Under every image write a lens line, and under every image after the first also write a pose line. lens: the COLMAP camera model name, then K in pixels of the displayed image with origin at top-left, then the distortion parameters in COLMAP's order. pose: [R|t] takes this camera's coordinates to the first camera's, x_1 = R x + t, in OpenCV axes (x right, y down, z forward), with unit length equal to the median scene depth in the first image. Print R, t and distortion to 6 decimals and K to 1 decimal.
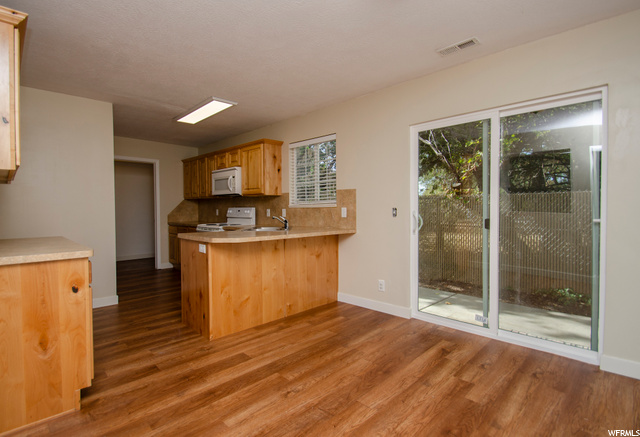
lens RADIAL K [[310.0, 0, 325.7], [0, 310.0, 216.9], [0, 0, 1]] dist [0.006485, -0.001211]
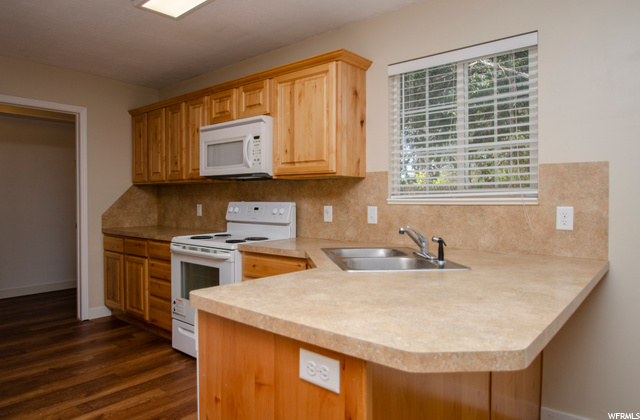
lens RADIAL K [[403.9, 0, 315.8], [0, 403.9, 207.3], [0, 0, 1]] dist [-0.026231, 0.002594]
pose [[0.997695, 0.001520, 0.067845, -0.257440], [-0.001258, 0.999992, -0.003915, -0.021650], [-0.067851, 0.003821, 0.997688, 0.400849]]
